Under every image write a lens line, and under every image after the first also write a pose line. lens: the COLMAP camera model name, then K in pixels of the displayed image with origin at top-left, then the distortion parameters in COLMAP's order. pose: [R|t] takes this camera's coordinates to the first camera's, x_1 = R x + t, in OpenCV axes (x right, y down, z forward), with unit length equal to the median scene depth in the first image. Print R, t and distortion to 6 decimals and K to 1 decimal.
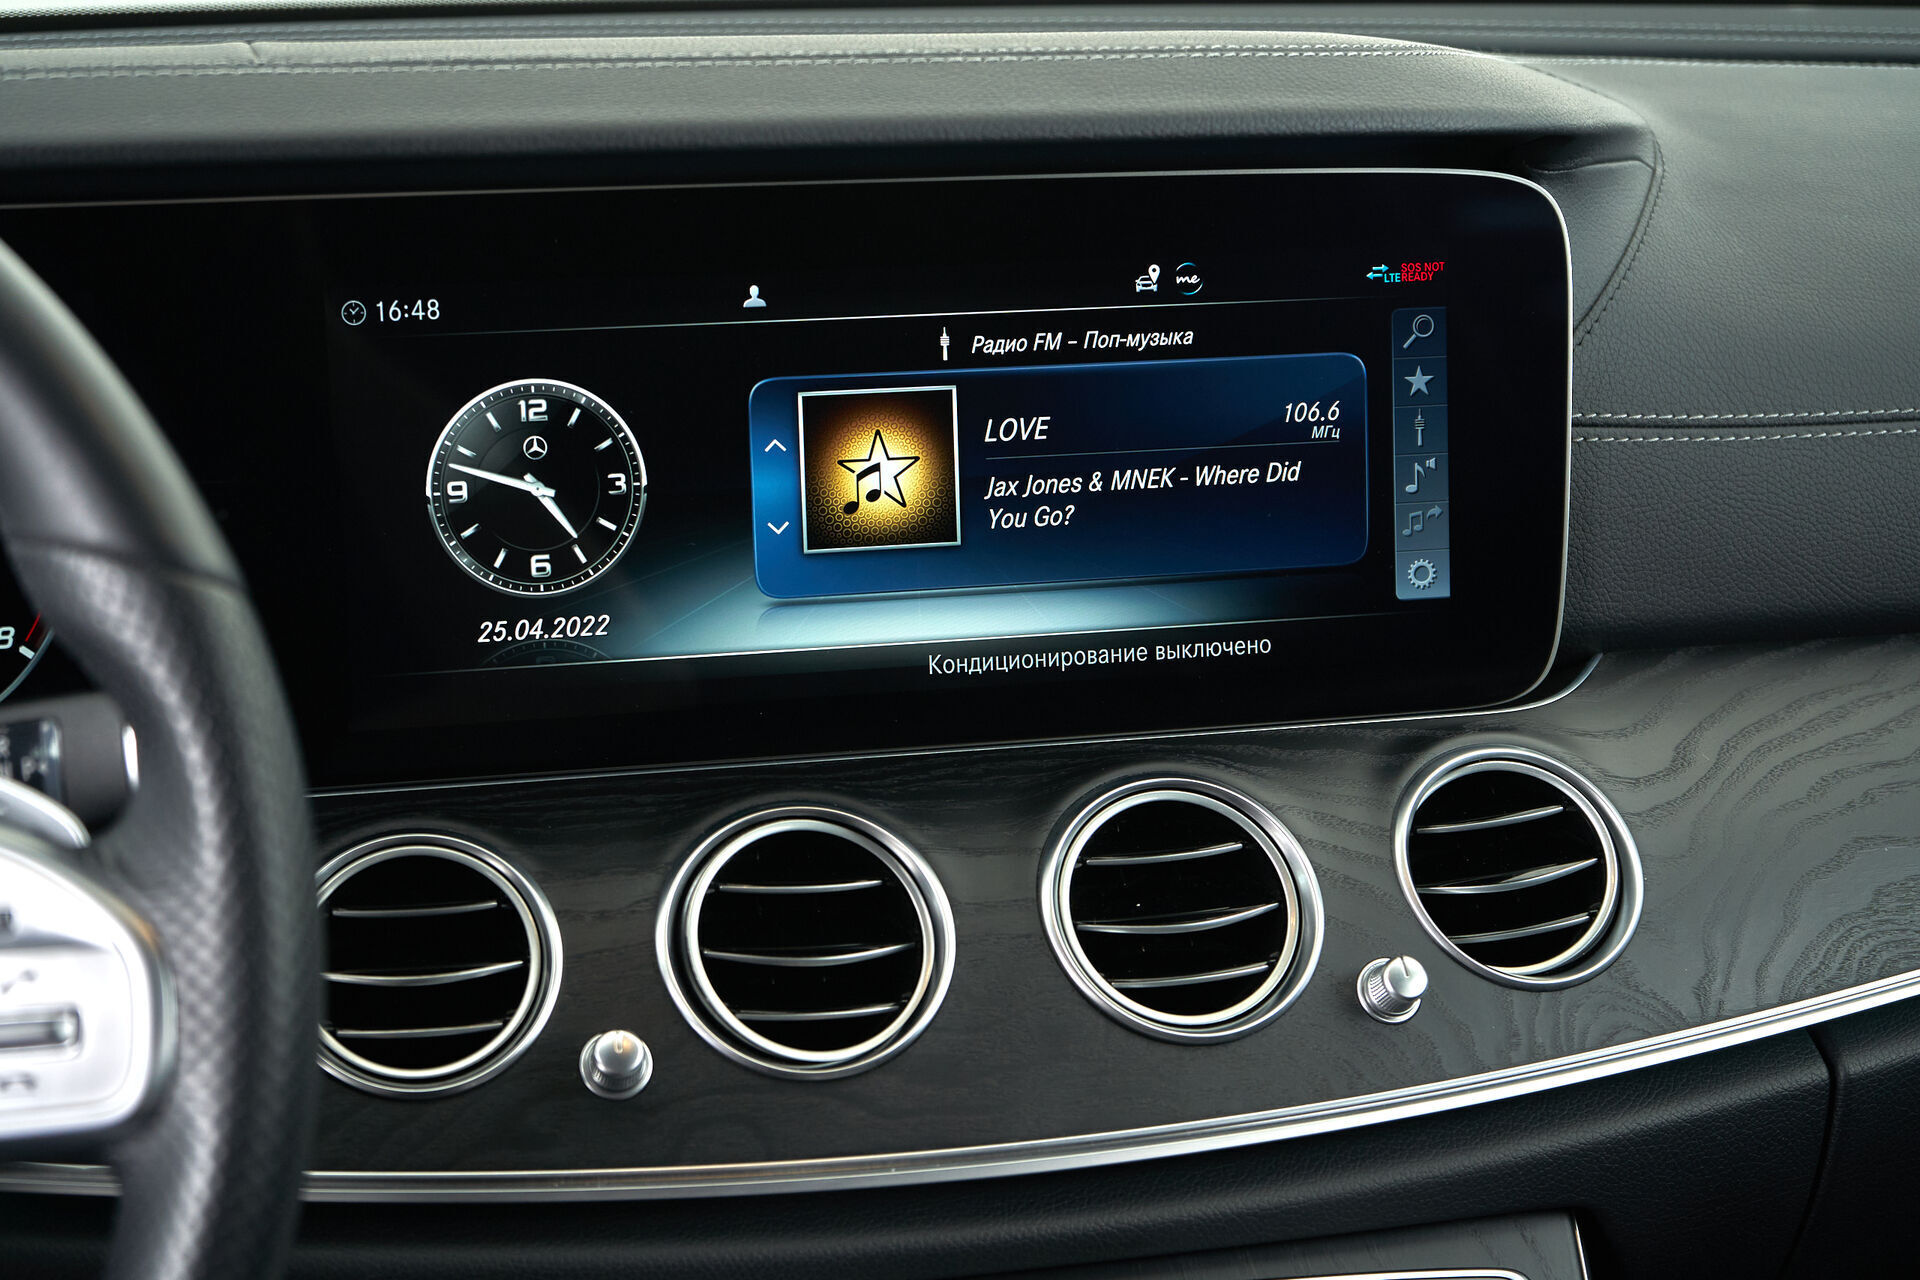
lens RADIAL K [[3587.8, 0, 963.4], [0, 3587.8, 646.6], [0, 0, 1]] dist [-0.001378, 0.000000]
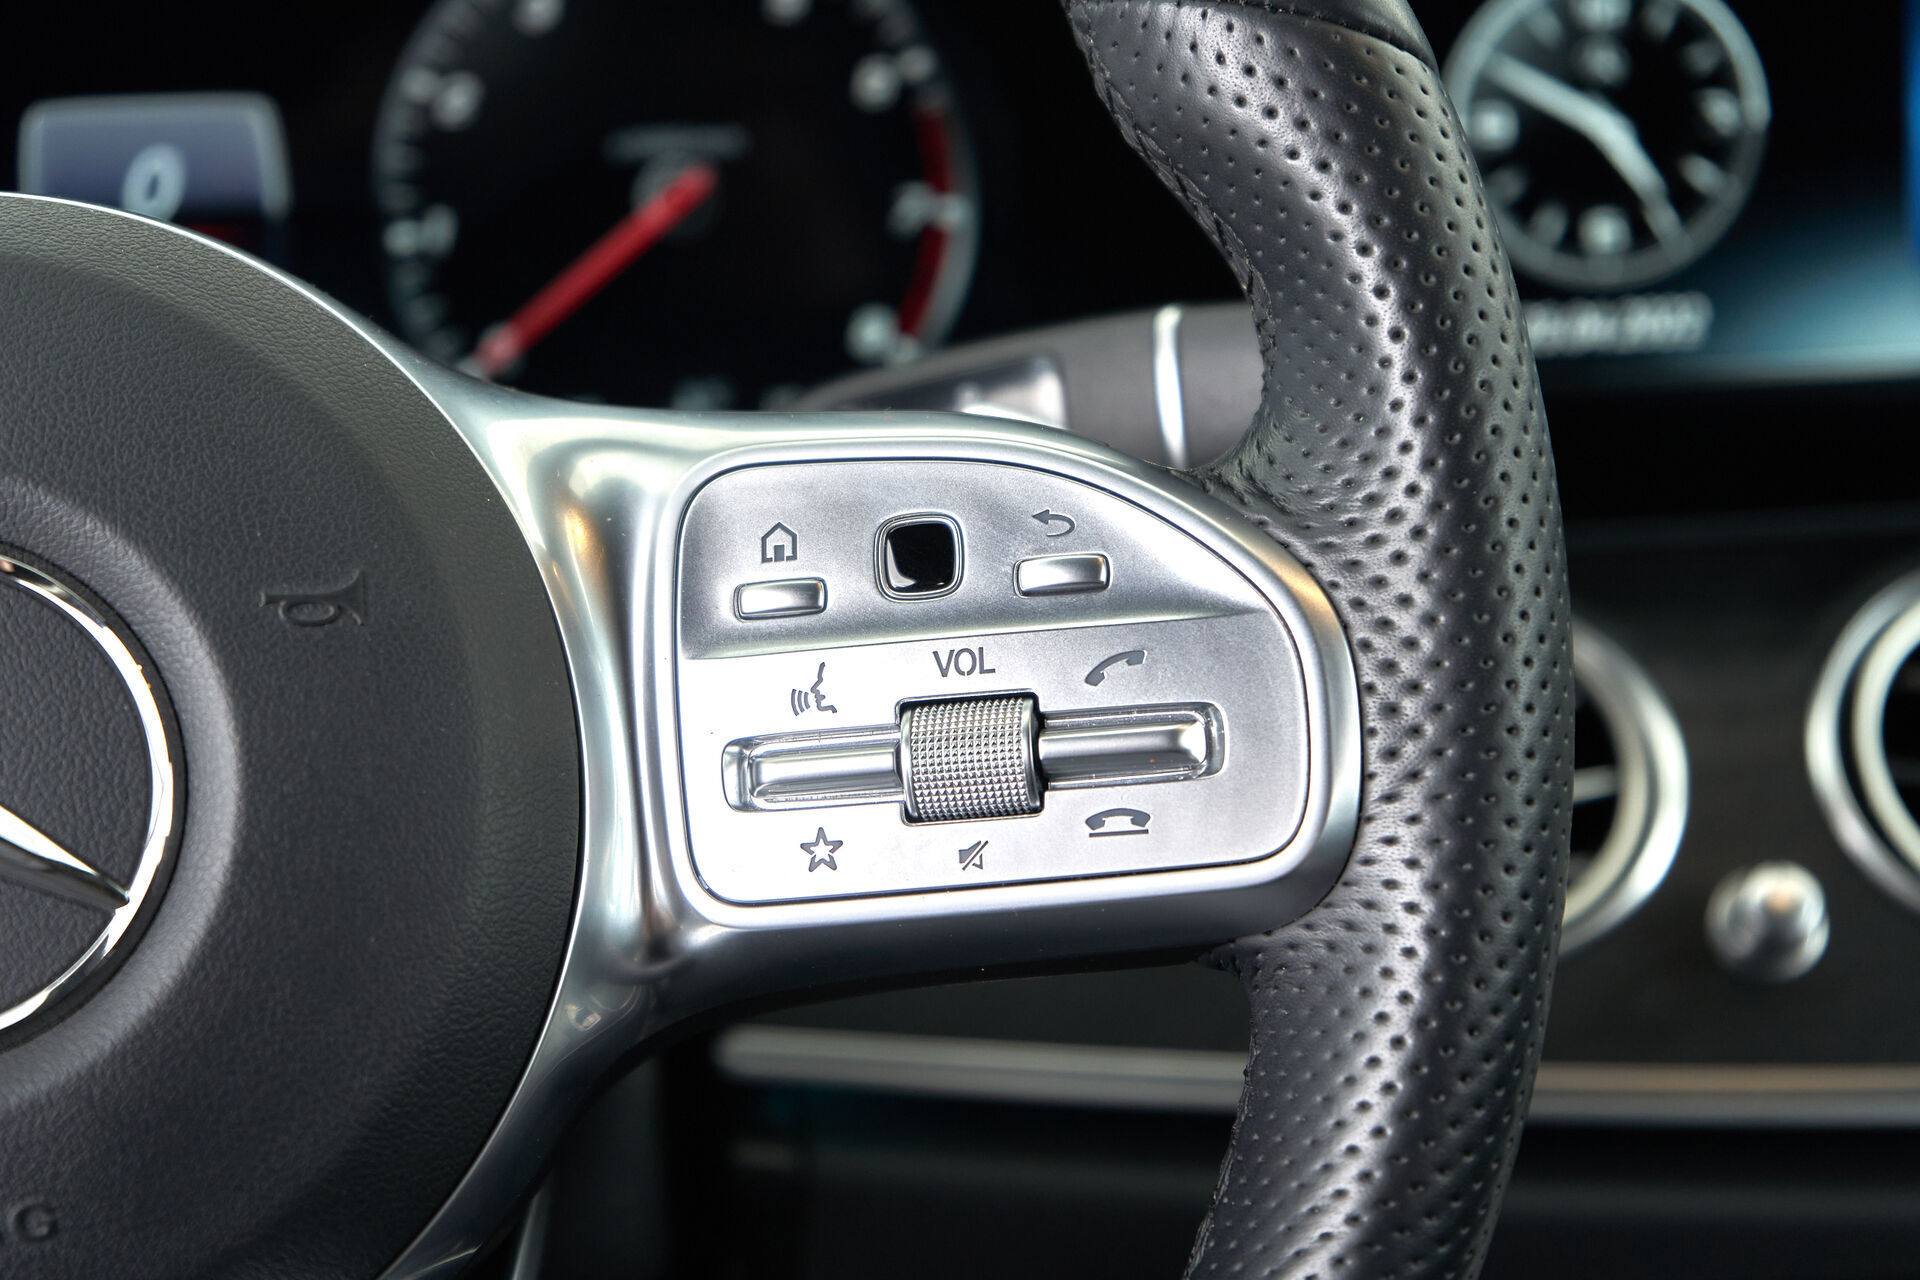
lens RADIAL K [[4036.7, 0, 946.4], [0, 4036.7, 647.7], [0, 0, 1]] dist [0.054950, 0.000000]
pose [[0.989611, -0.002348, -0.143753, -0.132487], [0.000219, 0.999890, -0.014818, 0.070448], [0.143772, 0.014633, 0.989503, 0.198224]]
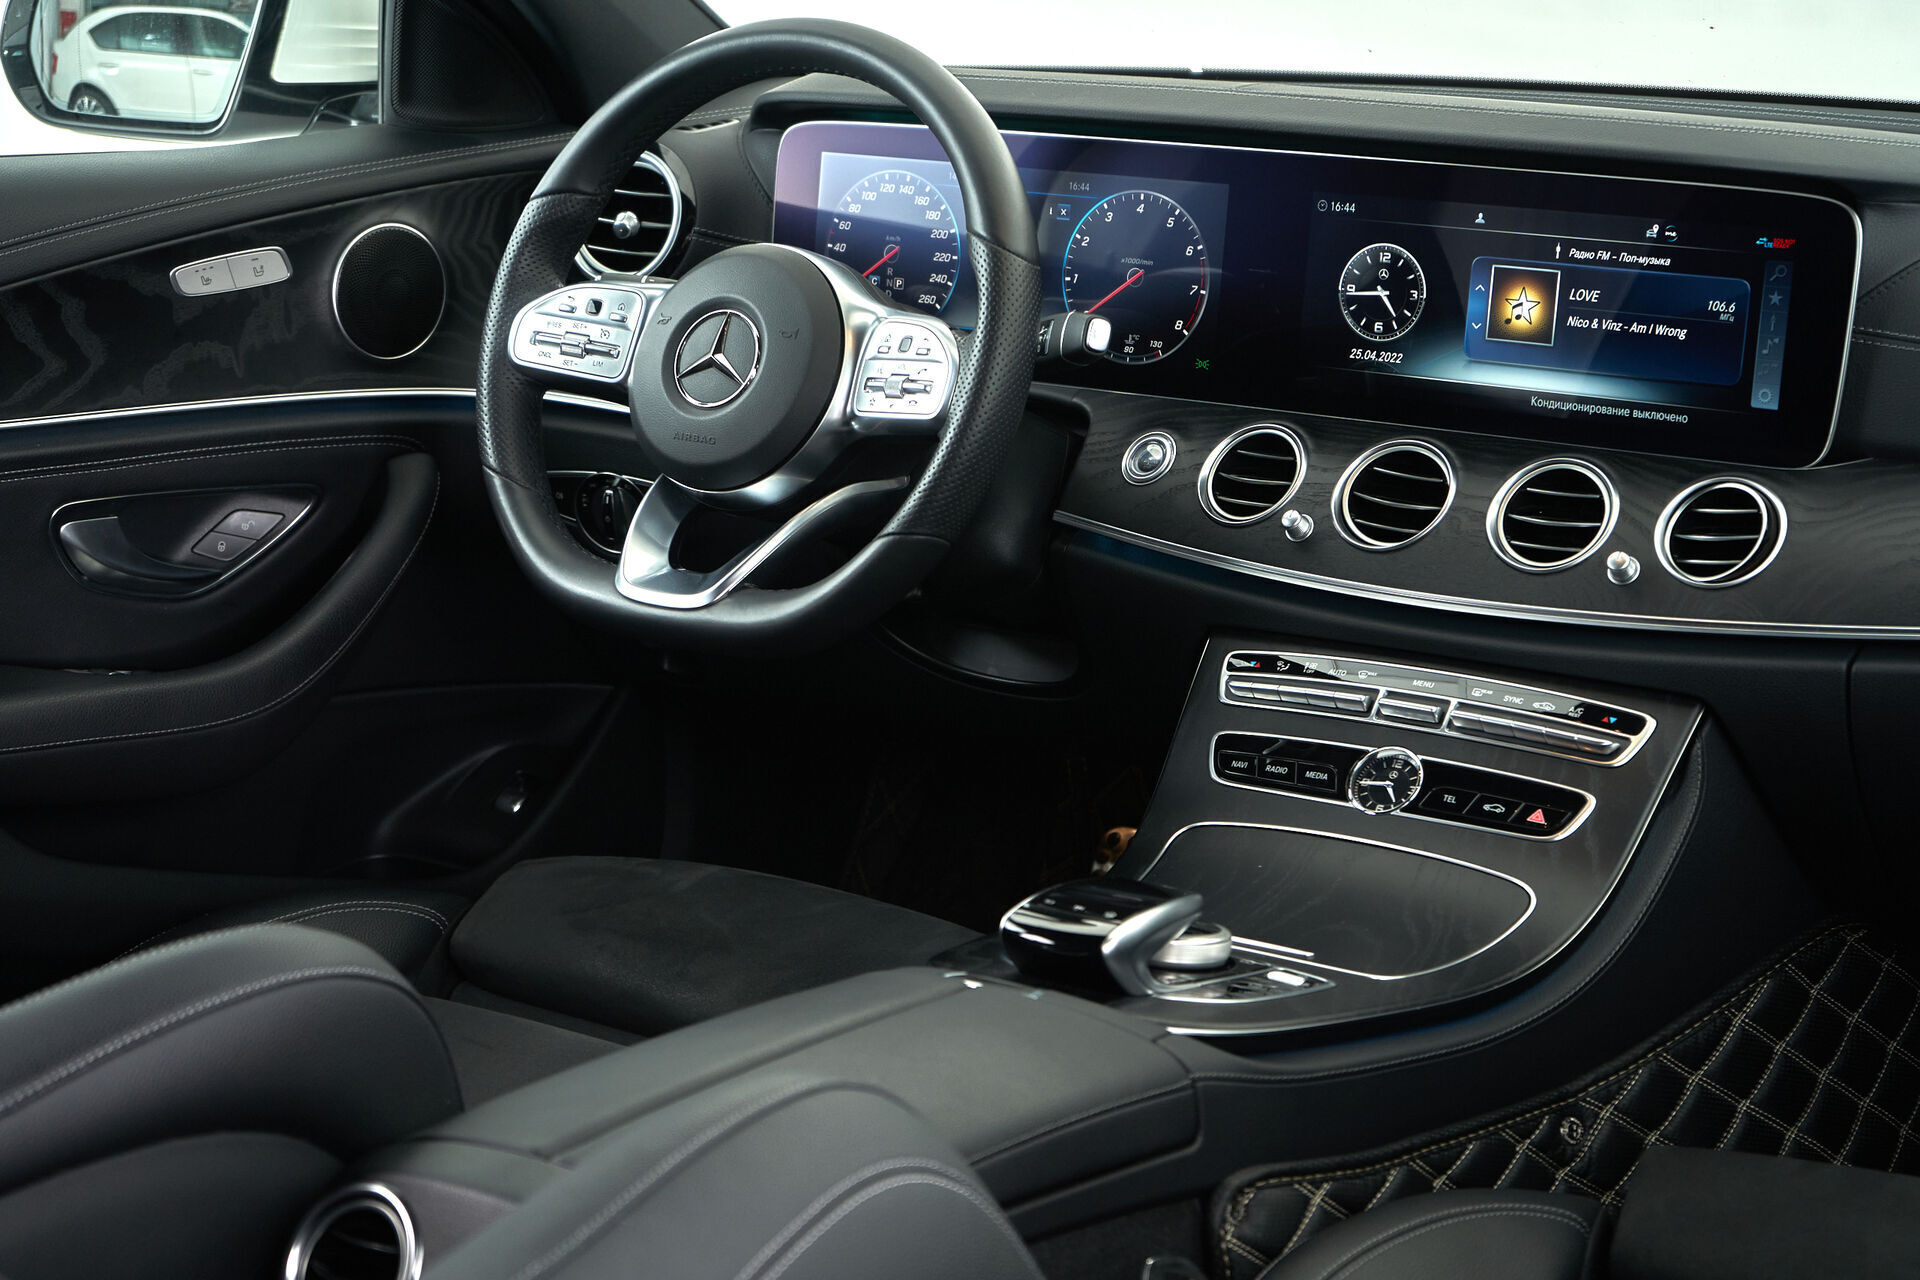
lens RADIAL K [[4036.7, 0, 956.2], [0, 4036.7, 635.4], [0, 0, 1]] dist [0.054950, 0.000000]
pose [[0.653826, 0.169054, -0.737518, 1.597860], [-0.204818, 0.977874, 0.042572, 0.111701], [0.728396, 0.123222, 0.673984, -0.862038]]
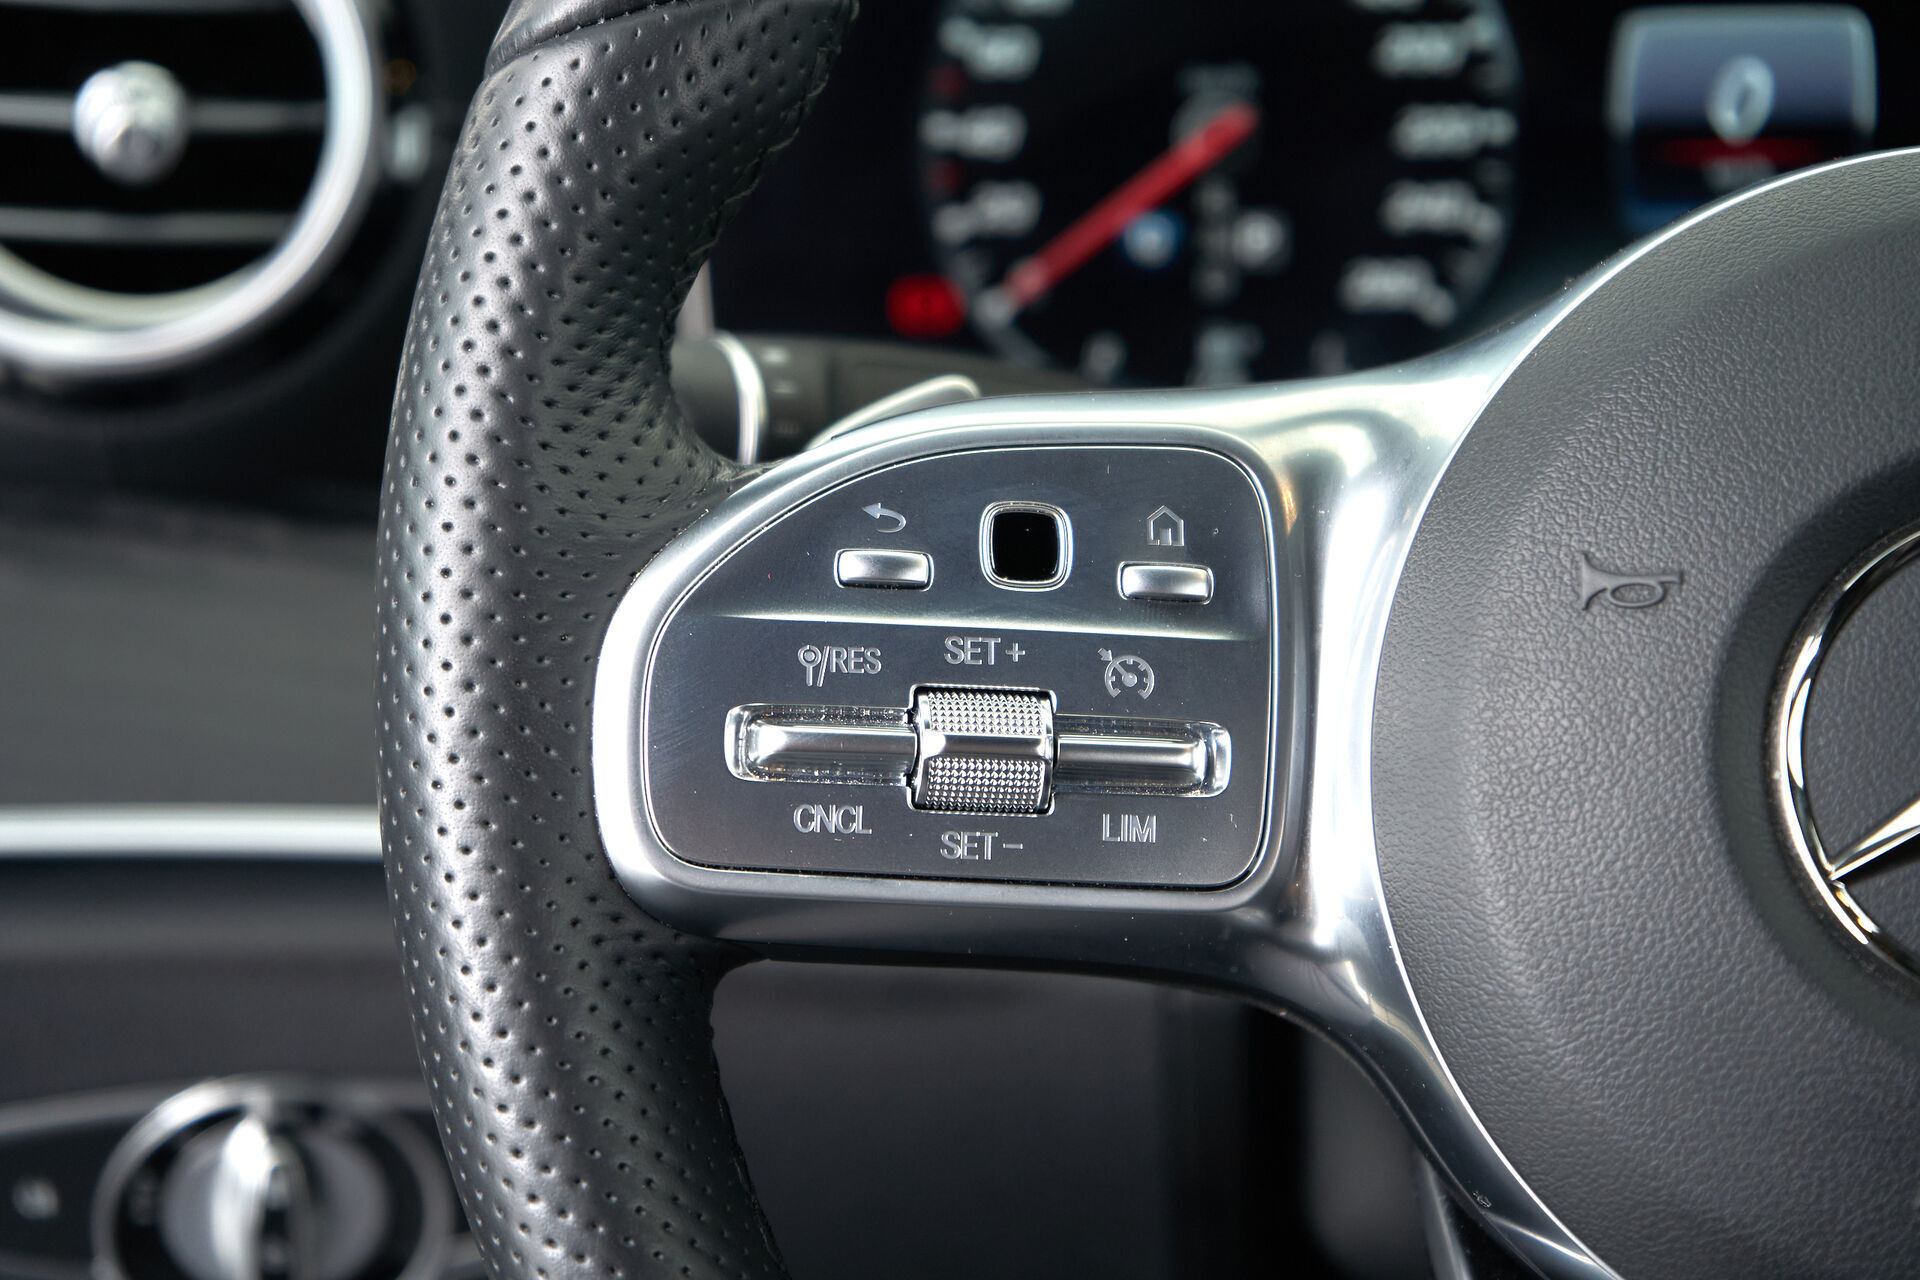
lens RADIAL K [[4036.7, 0, 958.9], [0, 4036.7, 641.0], [0, 0, 1]] dist [0.054950, 0.000000]
pose [[0.959327, 0.068069, -0.273966, -0.316178], [-0.063895, 0.997665, 0.024139, 0.064555], [0.274970, -0.005652, 0.961436, 0.164360]]
